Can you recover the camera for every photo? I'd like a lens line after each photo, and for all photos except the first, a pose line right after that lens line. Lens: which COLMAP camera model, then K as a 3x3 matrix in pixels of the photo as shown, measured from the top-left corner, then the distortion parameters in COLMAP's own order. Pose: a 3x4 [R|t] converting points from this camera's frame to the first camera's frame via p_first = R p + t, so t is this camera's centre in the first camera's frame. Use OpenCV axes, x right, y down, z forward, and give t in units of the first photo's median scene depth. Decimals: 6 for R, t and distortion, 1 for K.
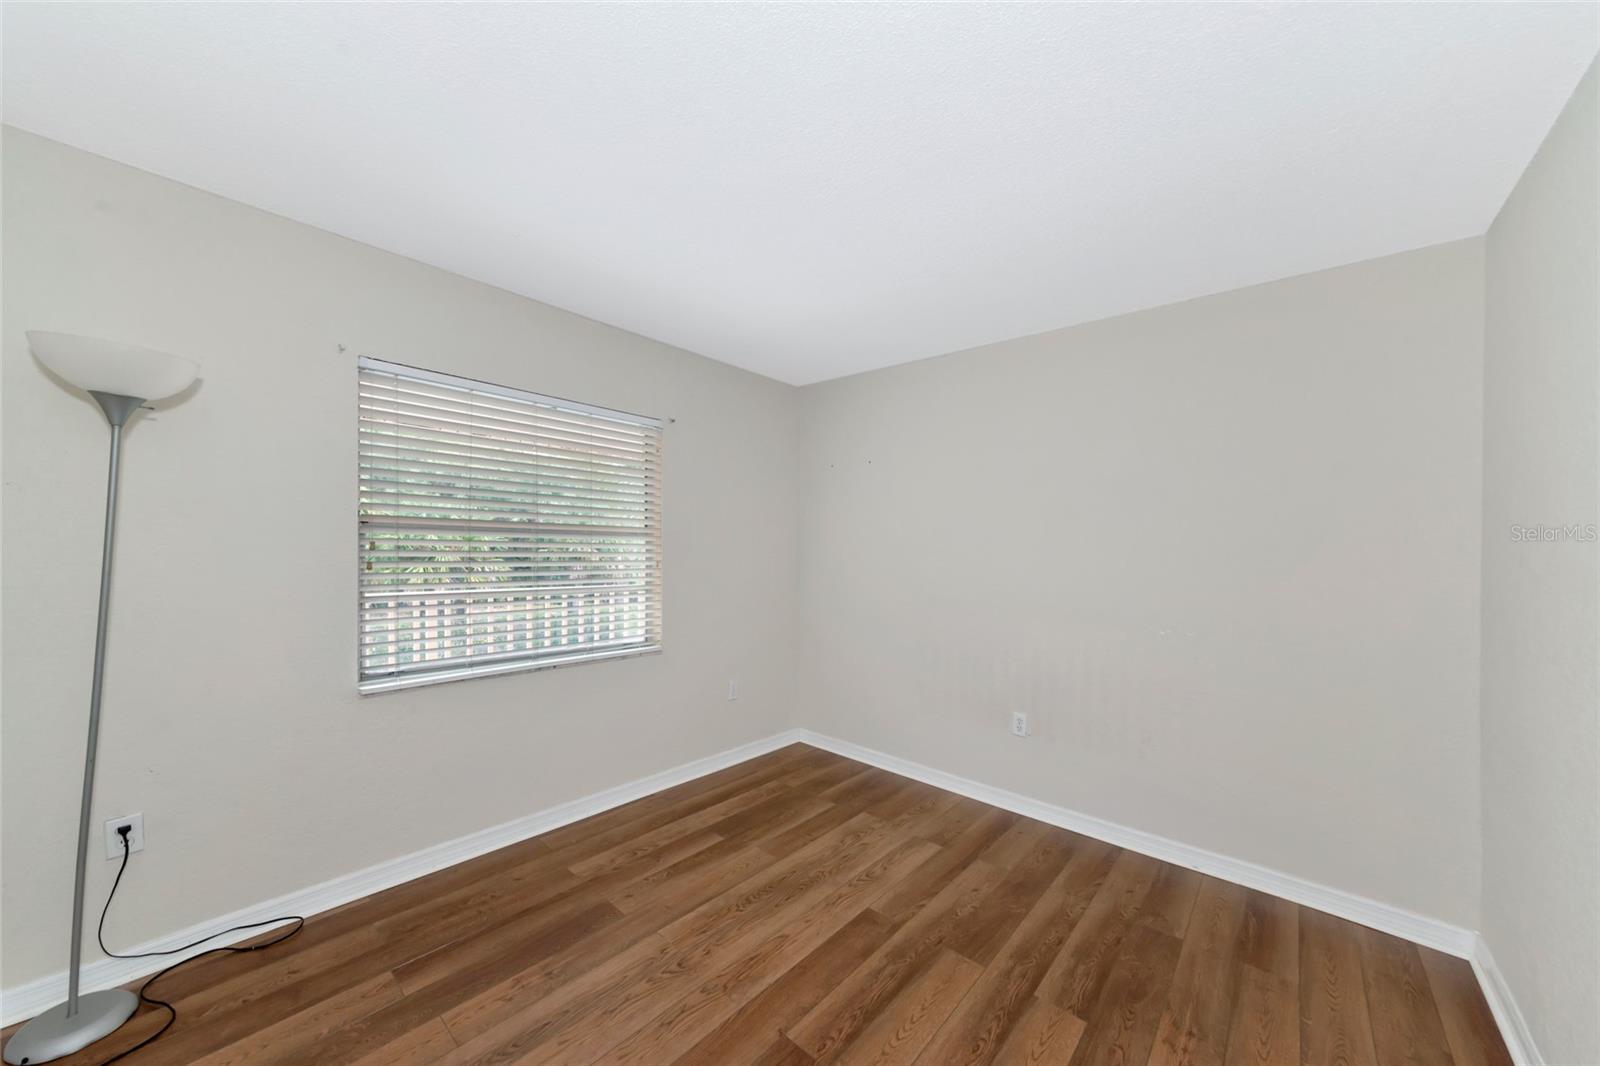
lens RADIAL K [[576.5, 0, 793.2], [0, 576.5, 558.4], [0, 0, 1]] dist [0.000355, 0.002852]
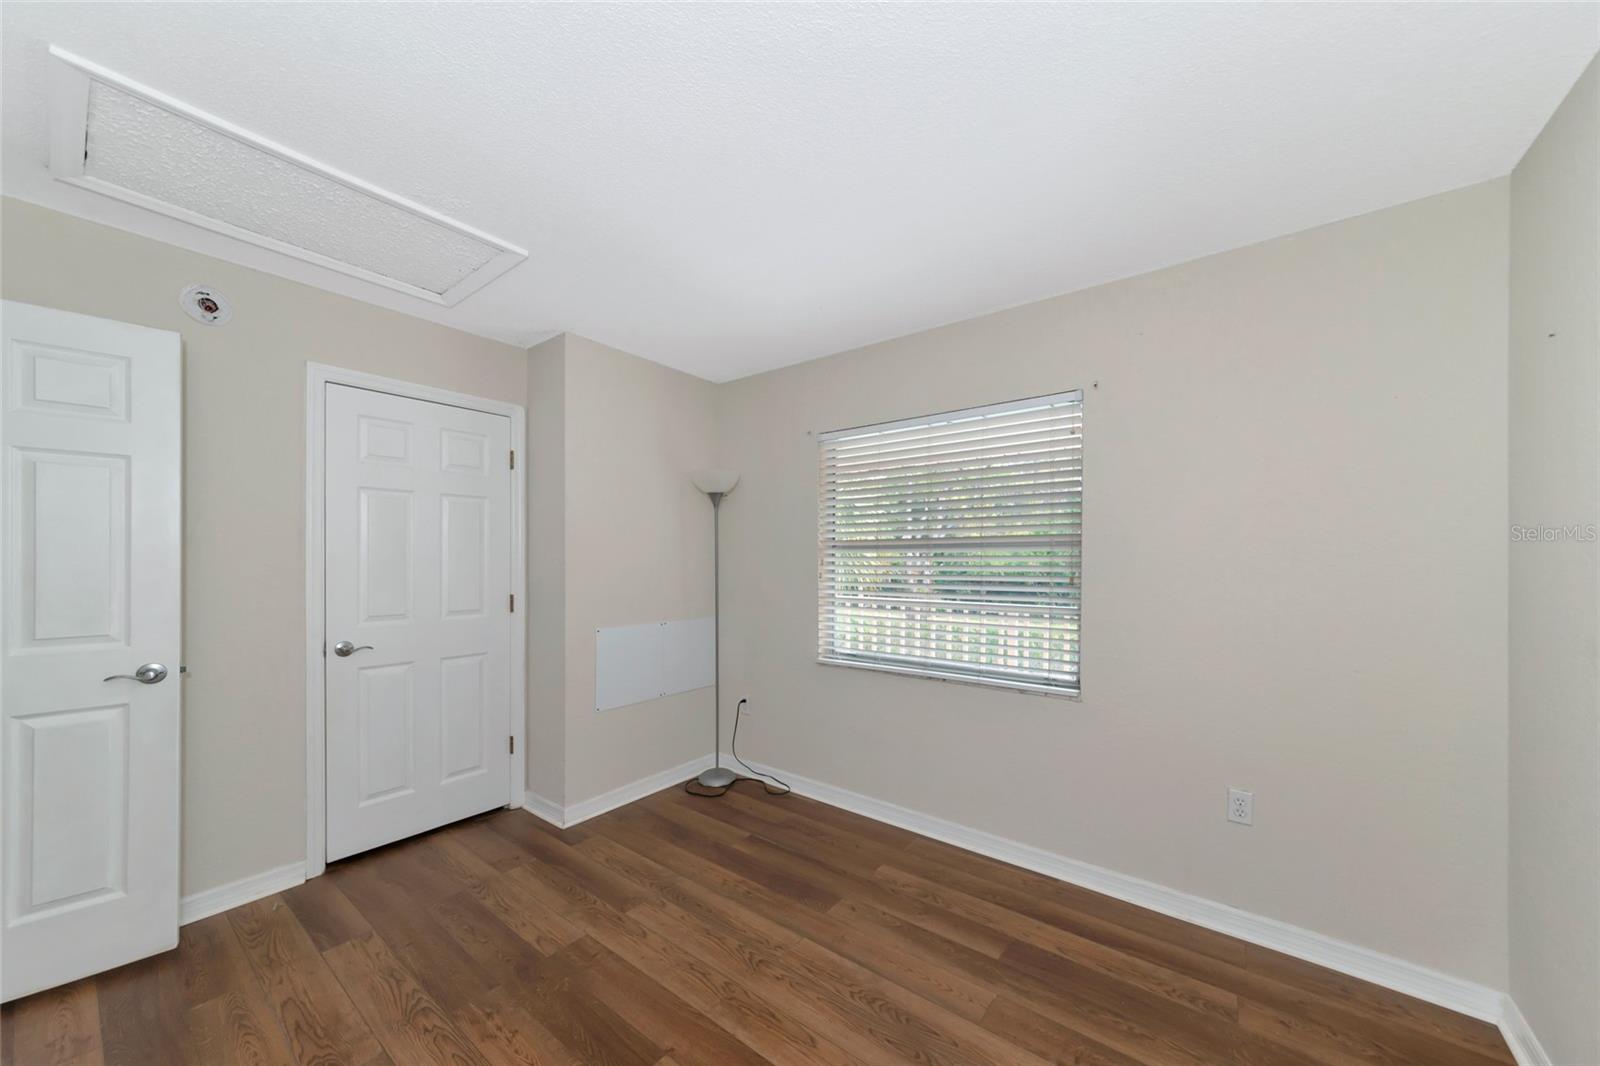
lens RADIAL K [[576.5, 0, 793.2], [0, 576.5, 558.4], [0, 0, 1]] dist [0.000355, 0.002852]
pose [[0.064409, -0.015390, -0.997805, 0.727945], [-0.016335, 0.999731, -0.016474, -0.004755], [0.997790, 0.017360, 0.064140, 0.833264]]
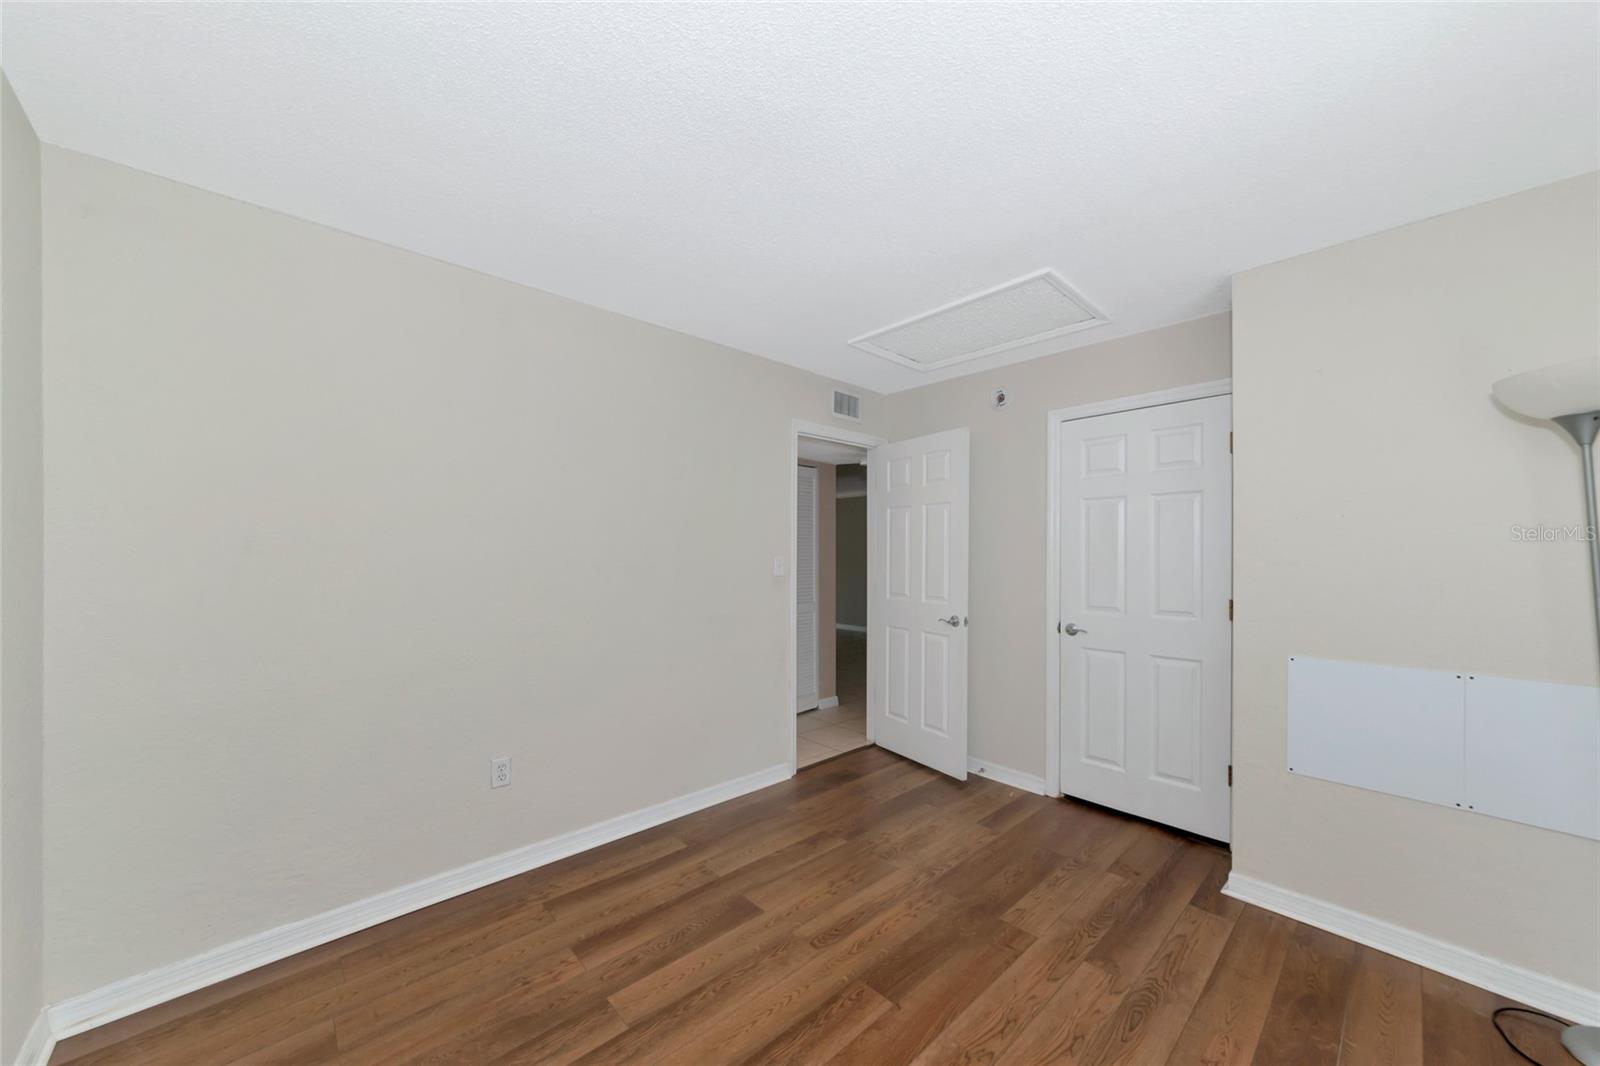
lens RADIAL K [[576.5, 0, 793.2], [0, 576.5, 558.4], [0, 0, 1]] dist [0.000355, 0.002852]
pose [[-0.994241, -0.018766, 0.105513, 0.054979], [-0.016650, 0.999643, 0.020903, -0.022965], [-0.105867, 0.019026, -0.994198, 1.526151]]
